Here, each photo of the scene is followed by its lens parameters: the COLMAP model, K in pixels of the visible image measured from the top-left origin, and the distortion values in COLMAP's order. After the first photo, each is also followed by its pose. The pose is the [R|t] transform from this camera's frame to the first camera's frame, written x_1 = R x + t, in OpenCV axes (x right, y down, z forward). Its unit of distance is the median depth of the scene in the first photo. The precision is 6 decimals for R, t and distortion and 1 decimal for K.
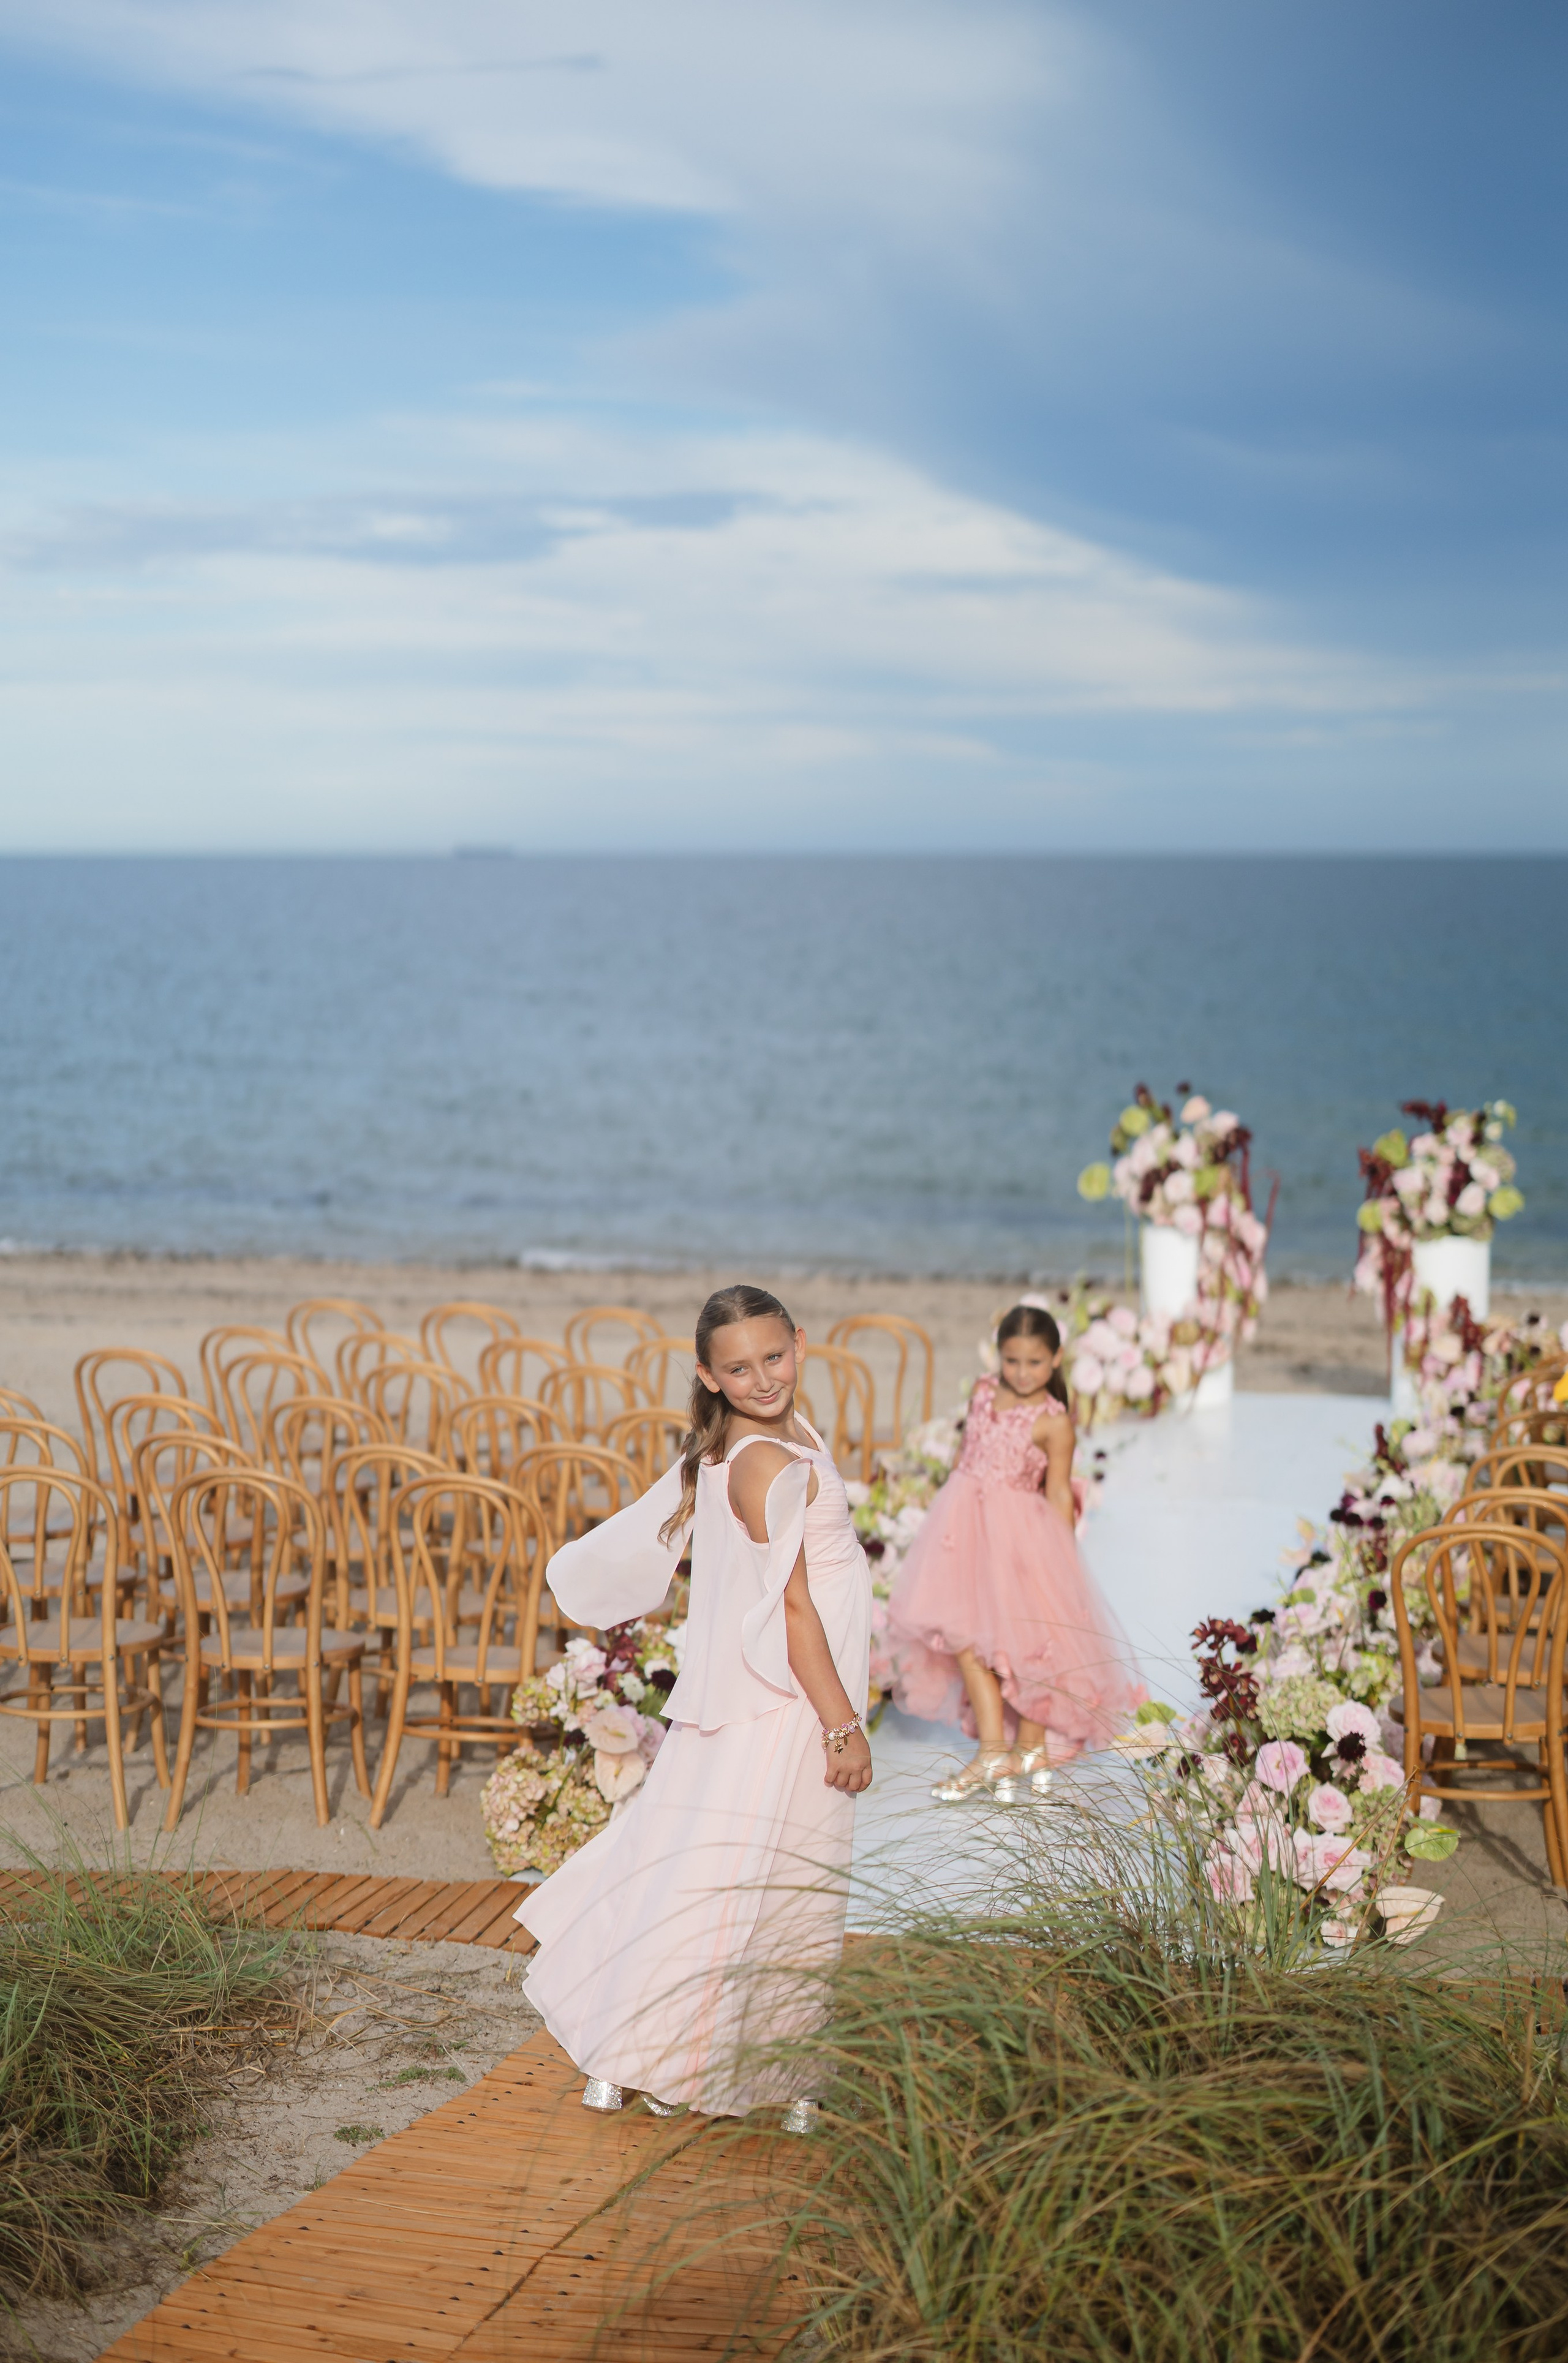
lens RADIAL K [[3718.9, 0, 784.0], [0, 3718.9, 1181.5], [0, 0, 1]] dist [0.235757, -0.002054]
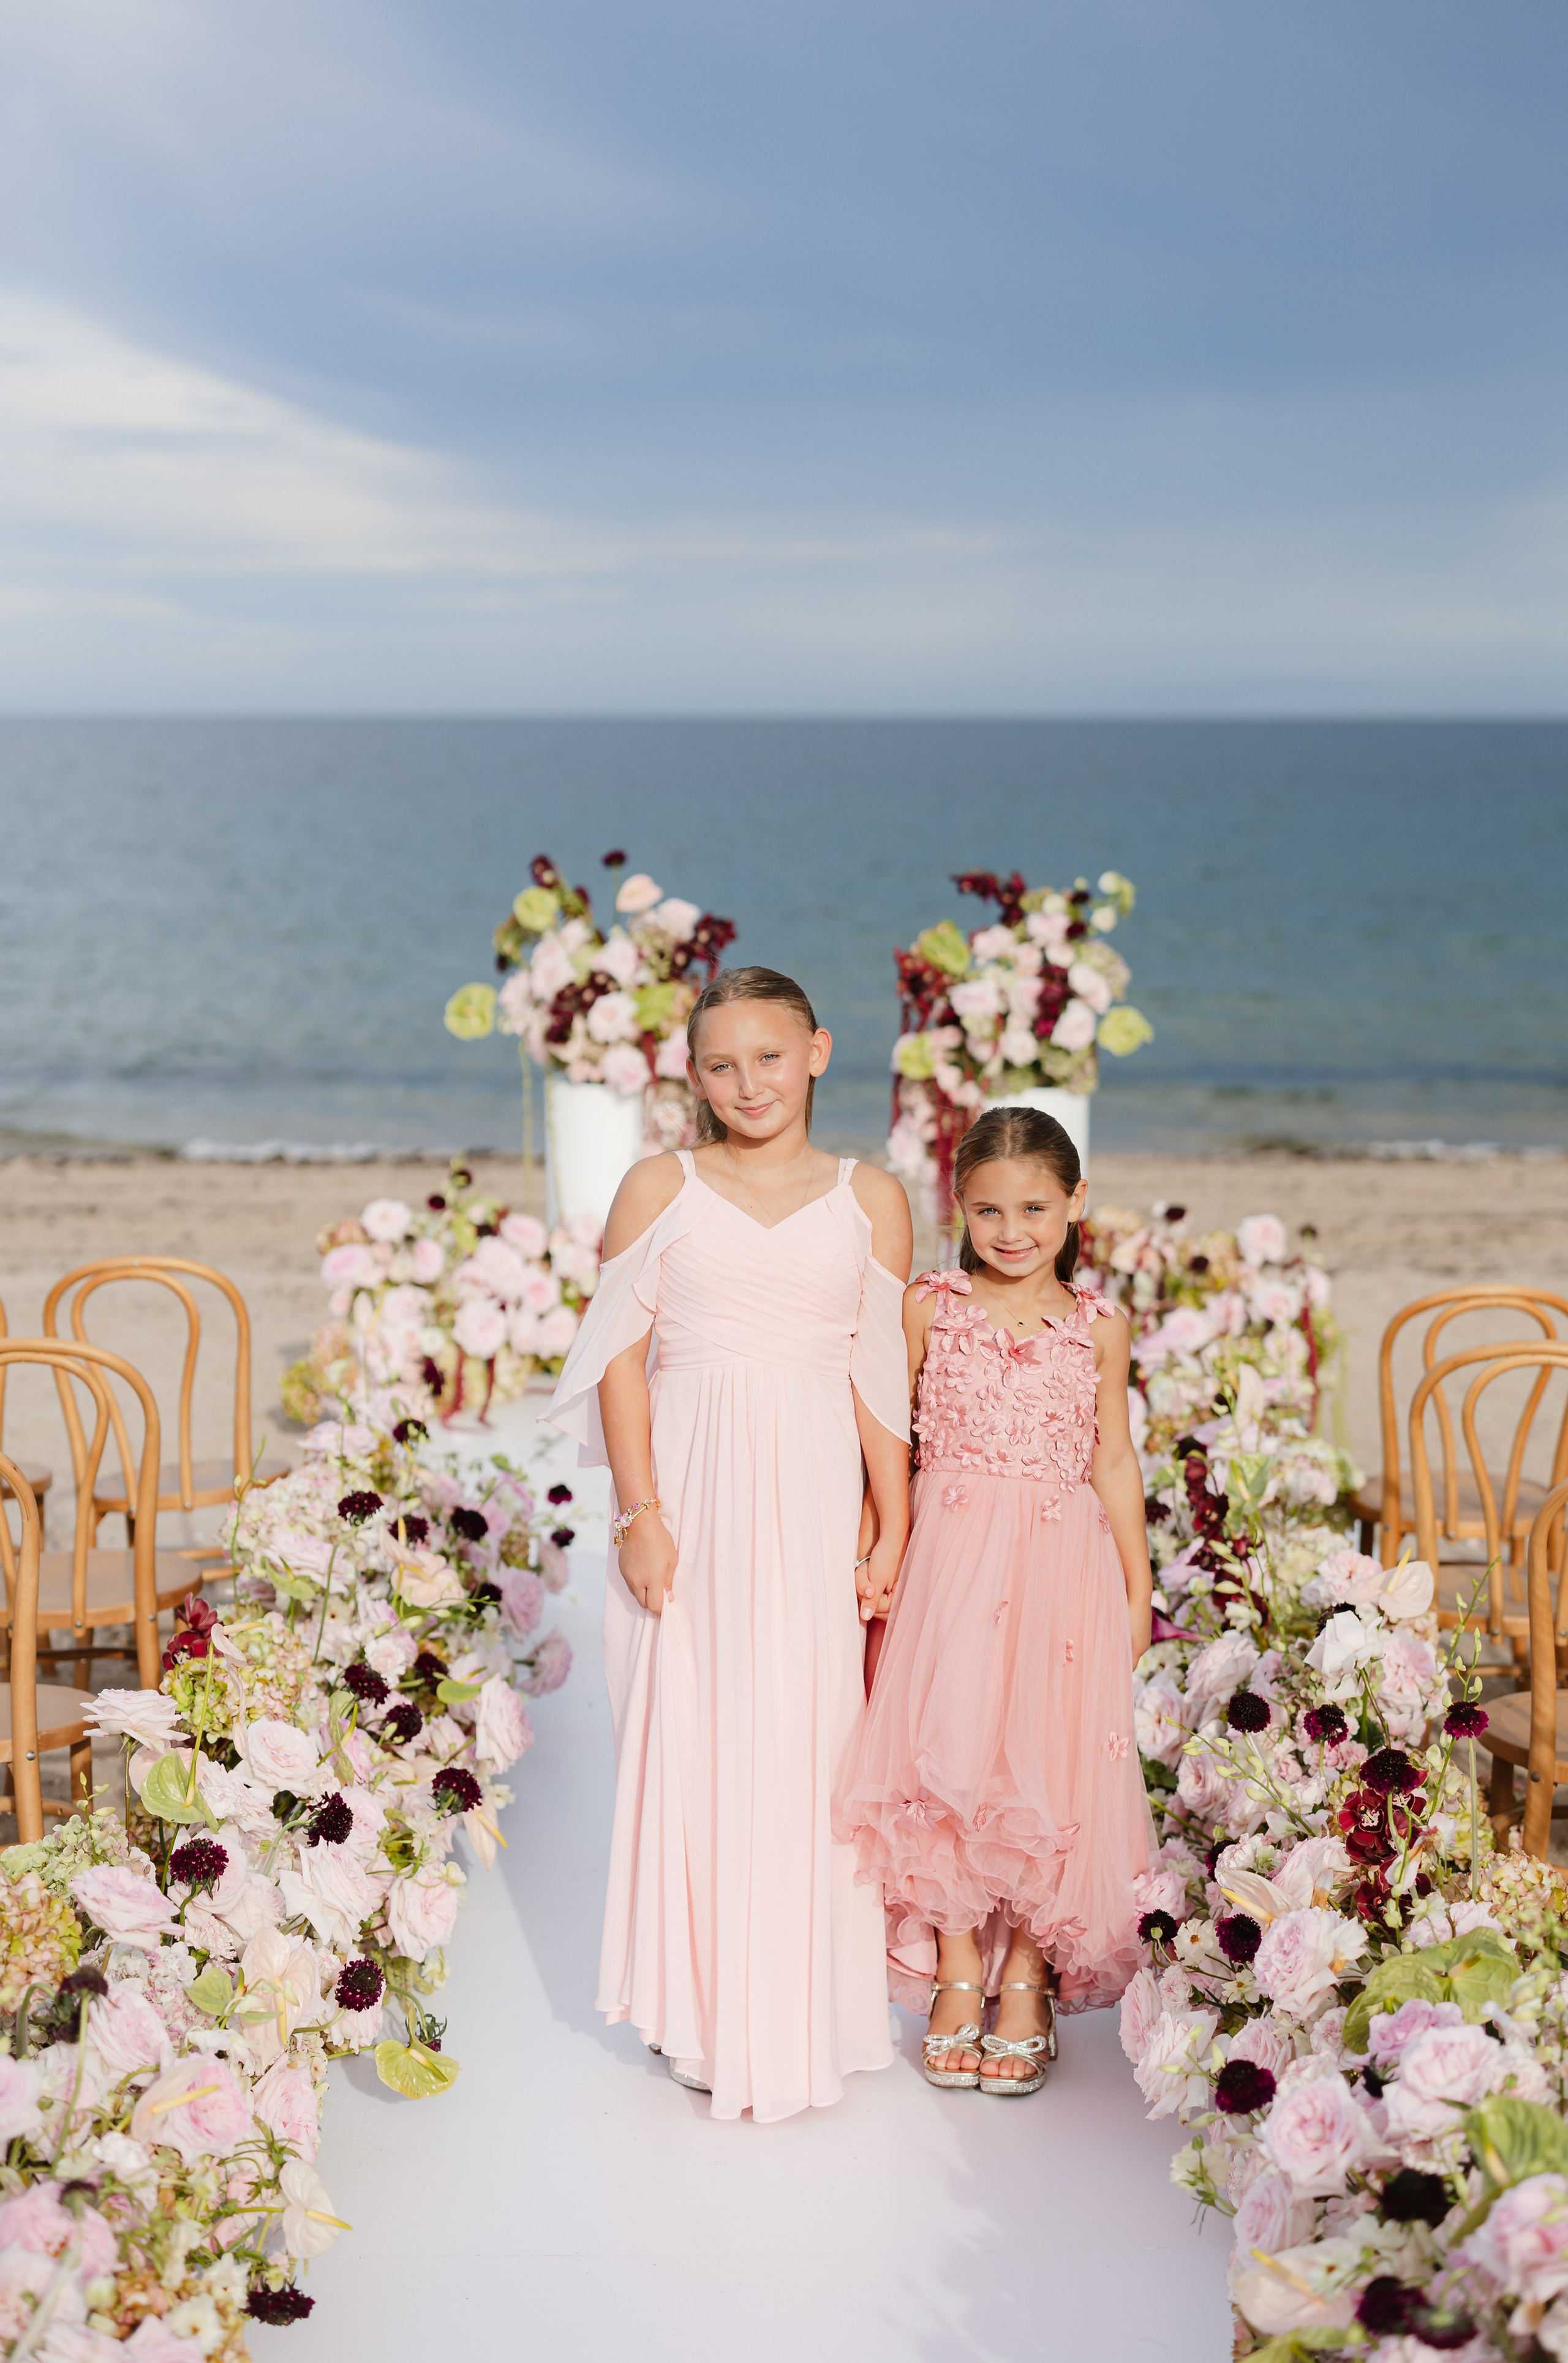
lens RADIAL K [[3541.0, 0, 784.0], [0, 3541.0, 1181.5], [0, 0, 1]] dist [-0.006885, 0.002174]
pose [[0.974741, -0.029426, 0.221390, 0.002335], [0.021312, 0.999014, 0.038949, 0.006586], [-0.222317, -0.033247, 0.974407, 0.421765]]
